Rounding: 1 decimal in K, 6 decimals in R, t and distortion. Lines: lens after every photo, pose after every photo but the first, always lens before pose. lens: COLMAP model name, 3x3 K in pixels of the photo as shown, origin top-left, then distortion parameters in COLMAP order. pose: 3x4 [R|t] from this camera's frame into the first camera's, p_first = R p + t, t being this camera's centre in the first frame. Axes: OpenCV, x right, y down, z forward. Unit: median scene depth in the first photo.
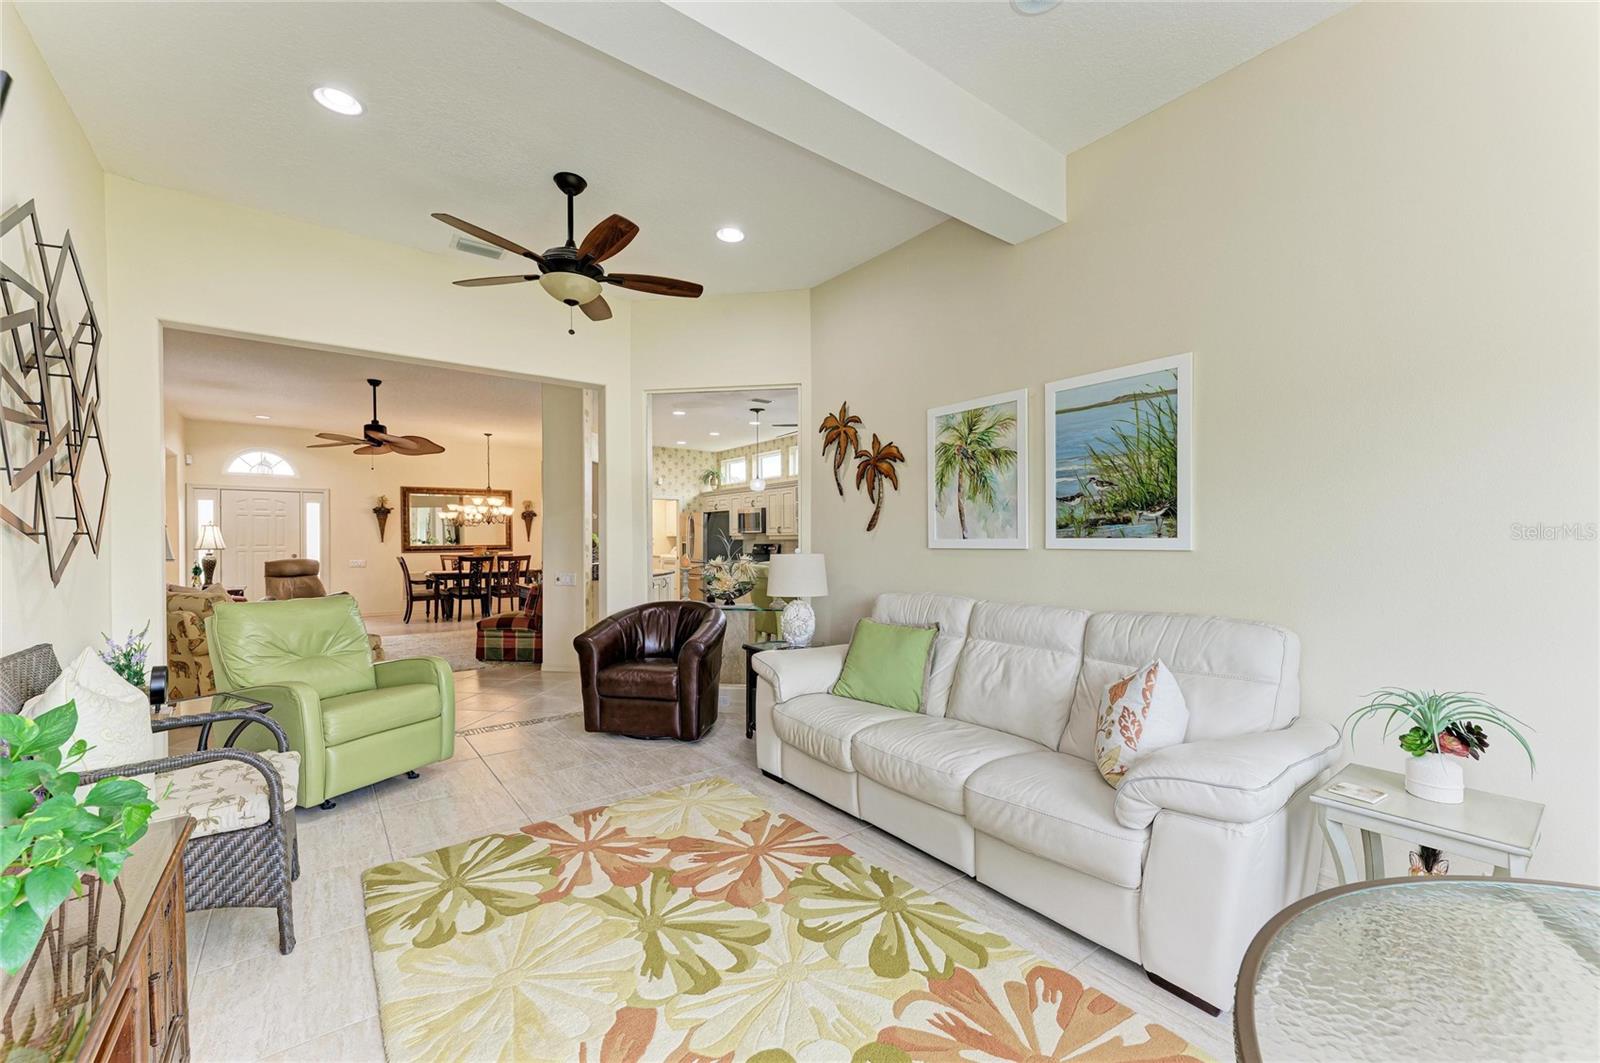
lens RADIAL K [[634.1, 0, 813.9], [0, 634.1, 536.6], [0, 0, 1]] dist [0.017318, -0.004998]
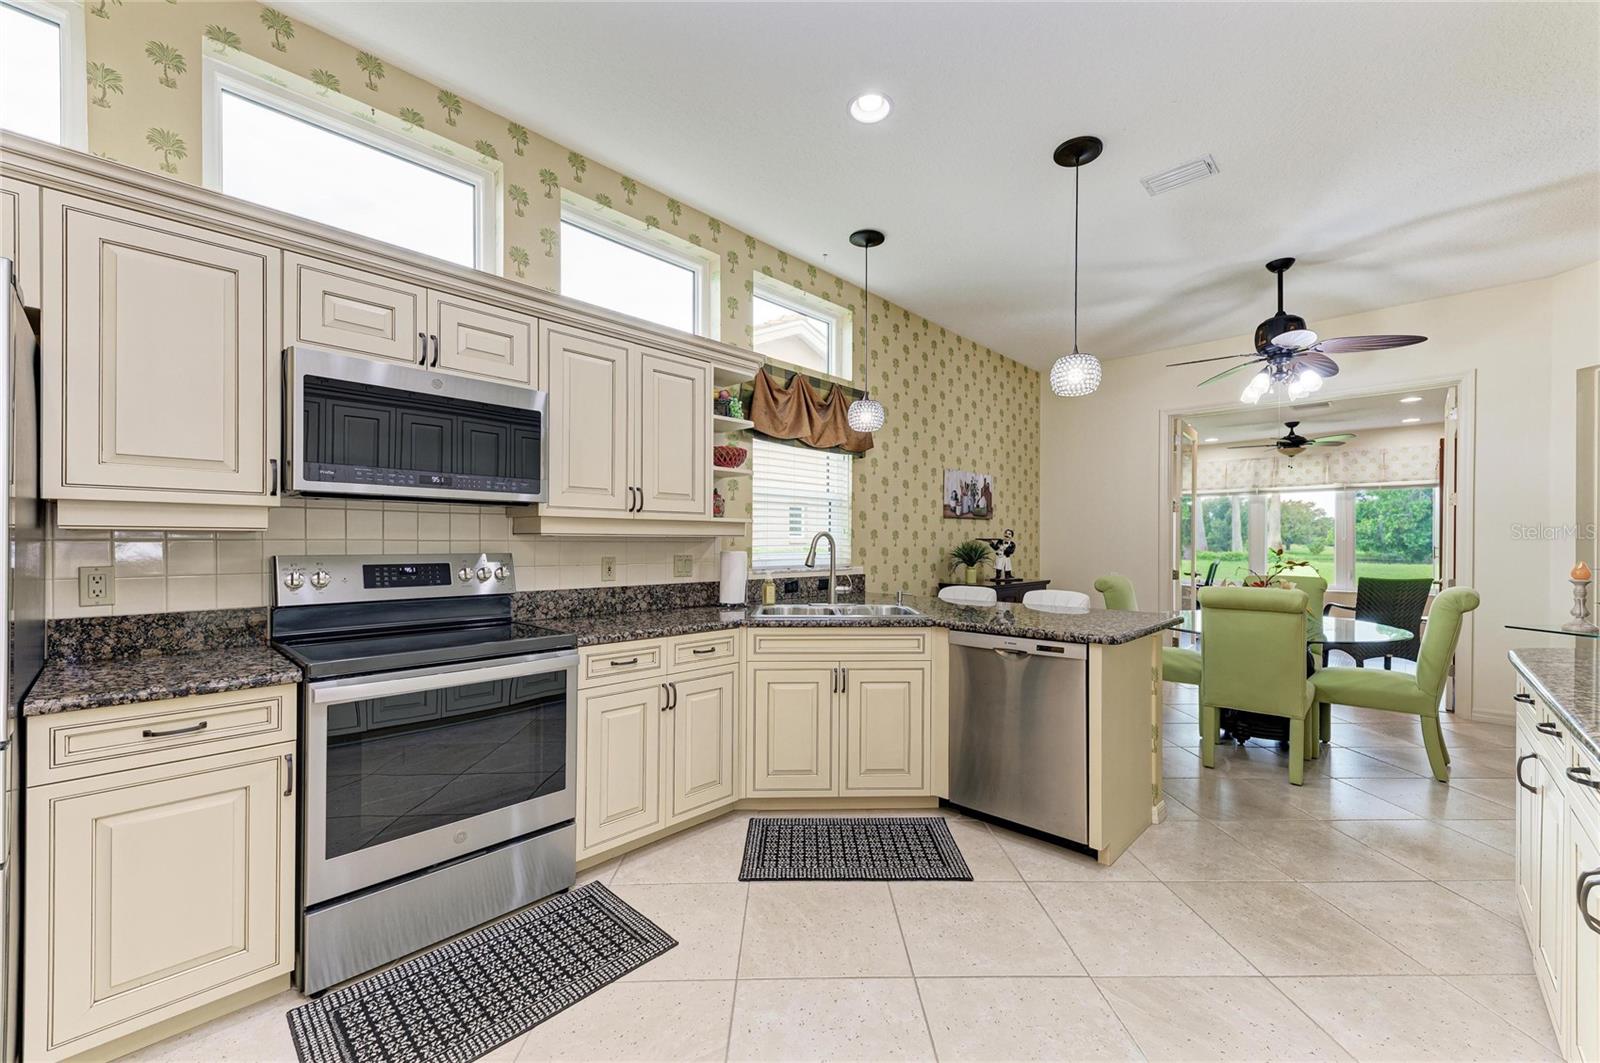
lens RADIAL K [[634.1, 0, 798.3], [0, 634.1, 544.8], [0, 0, 1]] dist [0.017318, -0.004998]
pose [[-0.131720, -0.001721, 0.991285, -1.020487], [-0.008473, 0.999964, 0.000610, 0.023429], [-0.991251, -0.008319, -0.131730, 3.034481]]
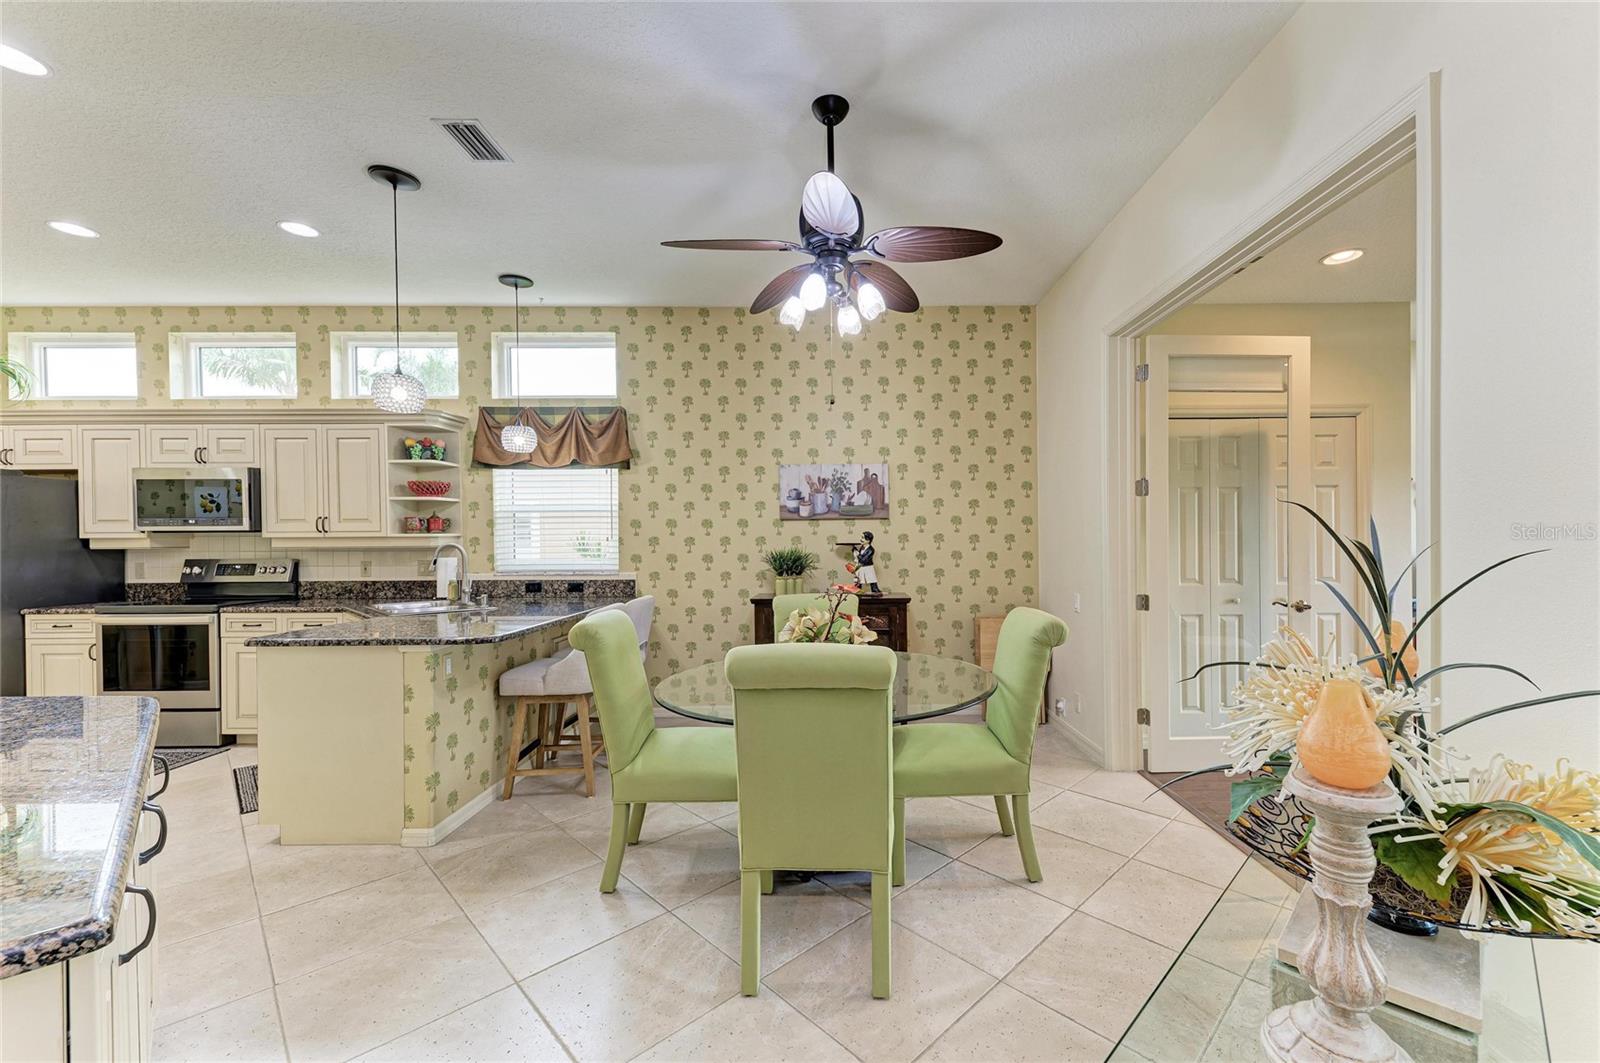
lens RADIAL K [[634.1, 0, 828.3], [0, 634.1, 547.0], [0, 0, 1]] dist [0.017318, -0.004998]
pose [[0.621426, -0.009463, 0.783416, -0.547911], [0.000234, 0.999929, 0.011893, -0.003329], [-0.783473, -0.007207, 0.621385, 1.525876]]
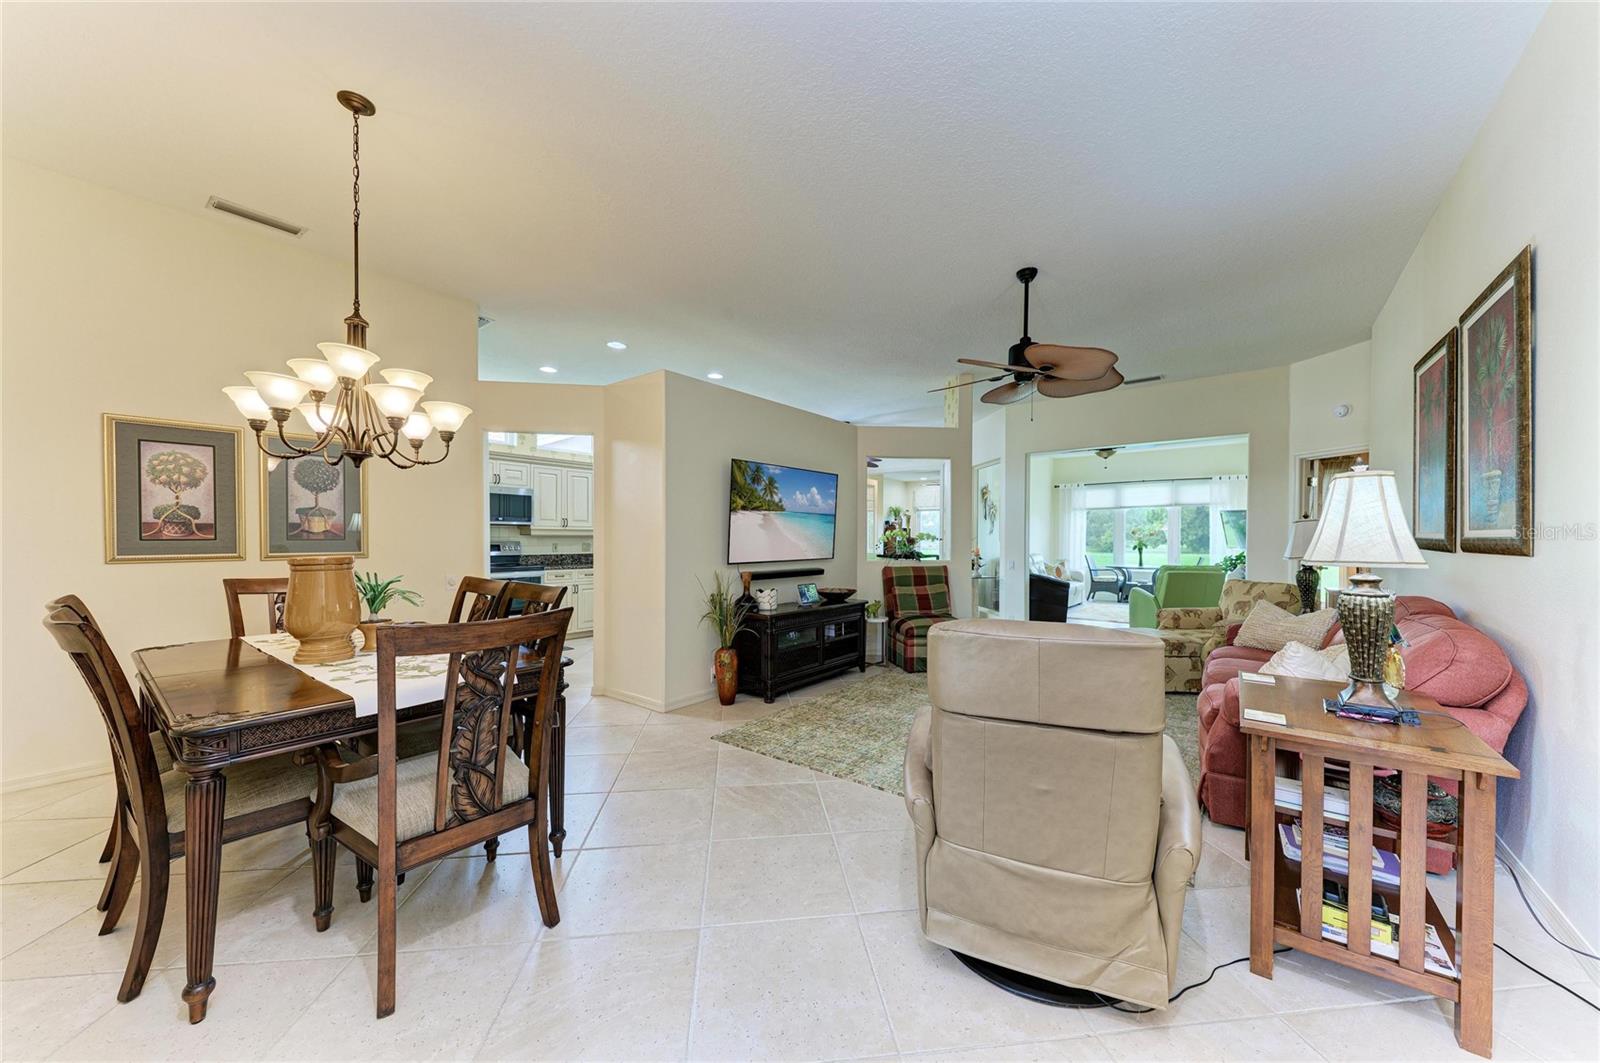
lens RADIAL K [[567.0, 0, 794.6], [0, 567.0, 540.6], [0, 0, 1]] dist [0.008789, 0.000081]
pose [[-0.235922, -0.002286, 0.971769, -2.413262], [-0.008918, 0.999960, 0.000187, 0.024345], [-0.971731, -0.008622, -0.235933, 2.804847]]
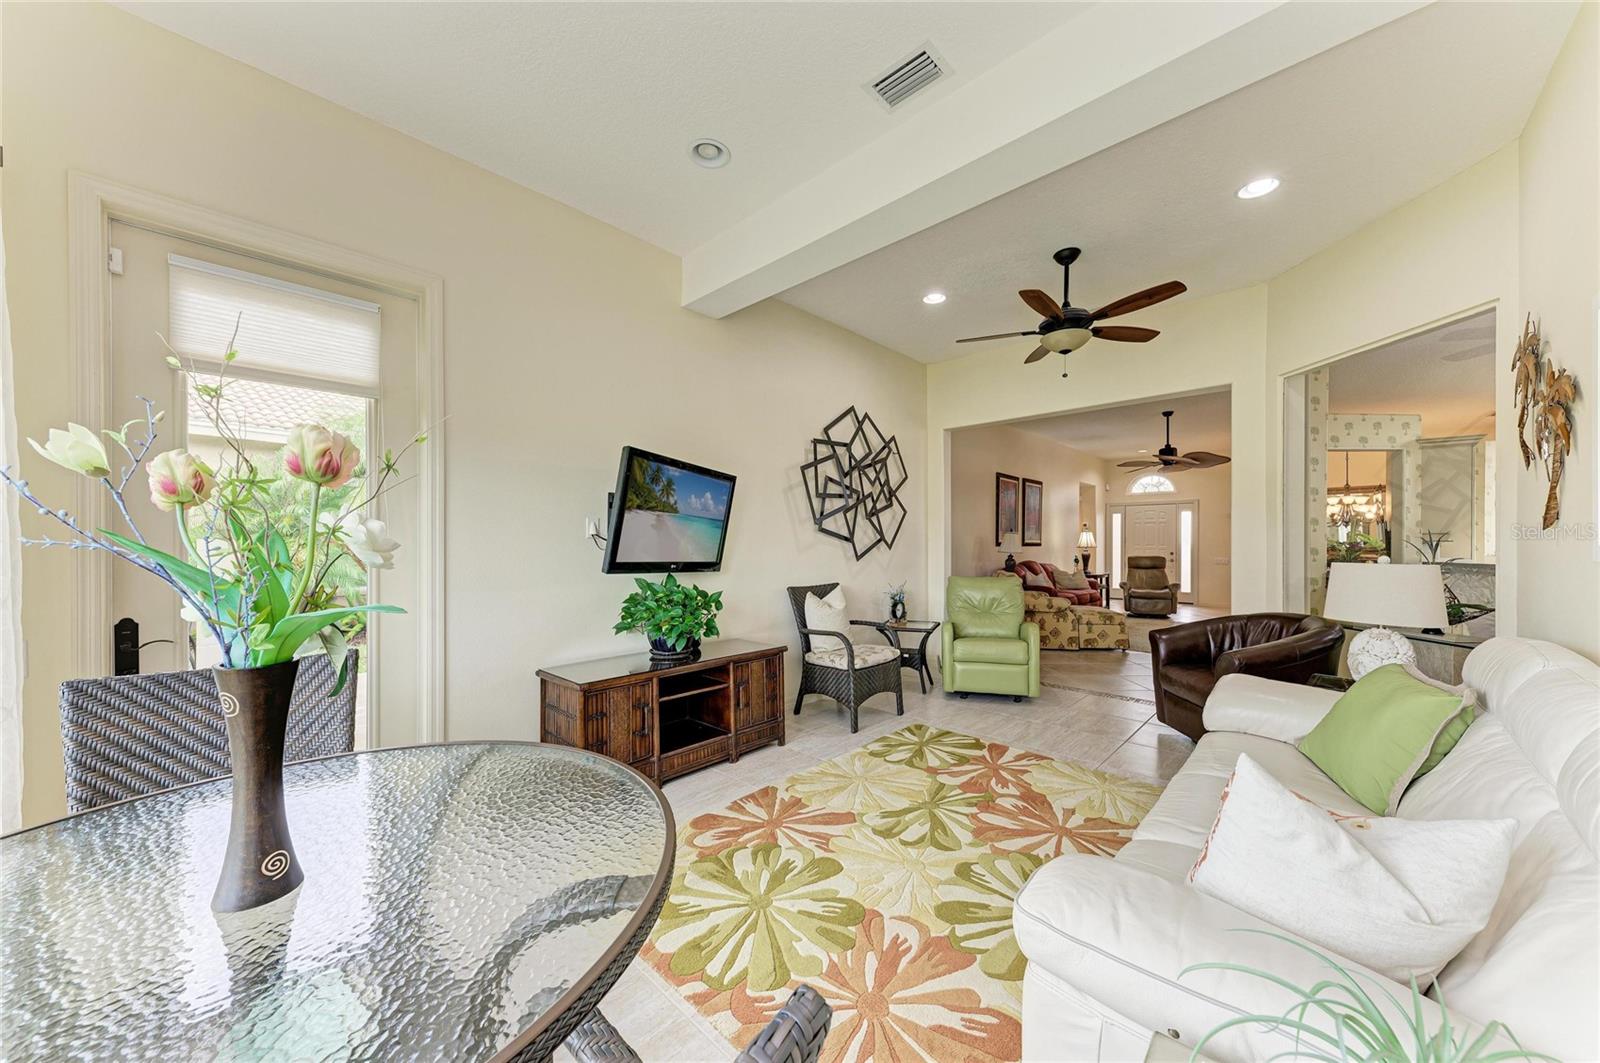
lens RADIAL K [[558.0, 0, 811.3], [0, 558.0, 542.3], [0, 0, 1]] dist [0.012477, -0.000218]
pose [[0.162287, 0.004506, -0.986733, 0.560102], [0.004702, 0.999975, 0.005340, -0.004678], [0.986732, -0.005506, 0.162261, 0.303885]]
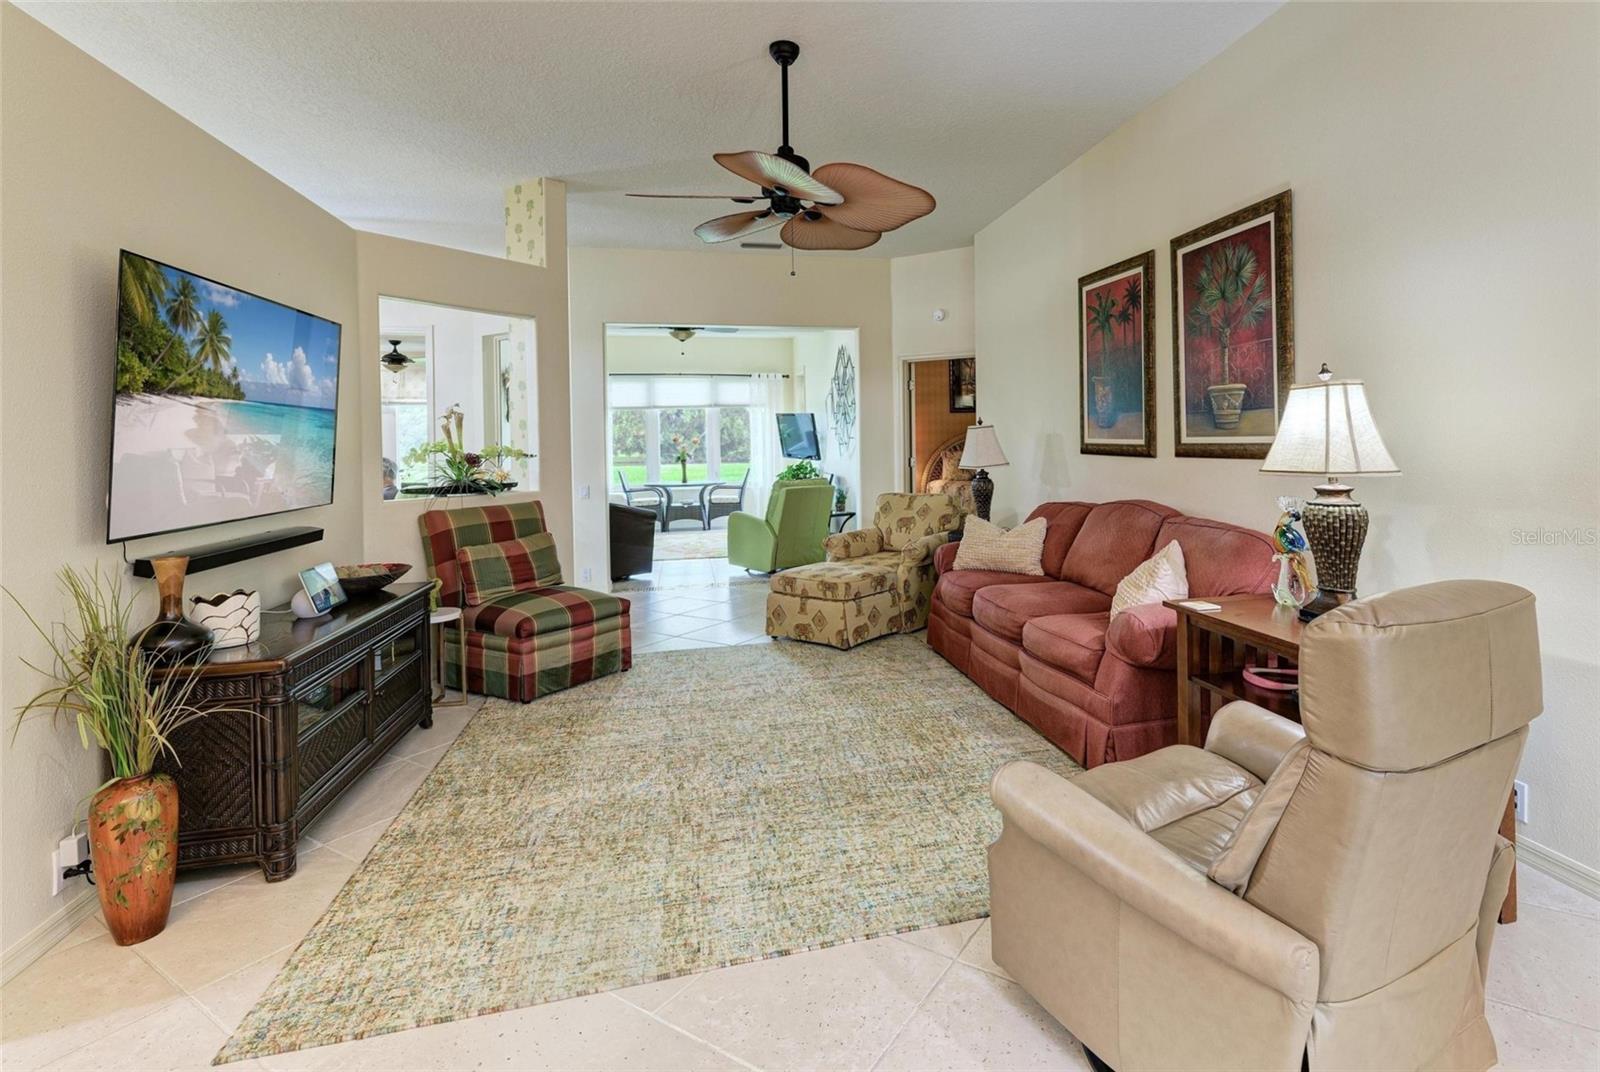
lens RADIAL K [[785.9, 0, 886.4], [0, 785.9, 446.5], [0, 0, 1]] dist [0.001472, 0.000967]
pose [[-0.915093, 0.015097, 0.402959, -1.958739], [0.015698, 0.999875, -0.001811, 0.012281], [-0.402936, 0.004669, -0.915216, 2.980466]]
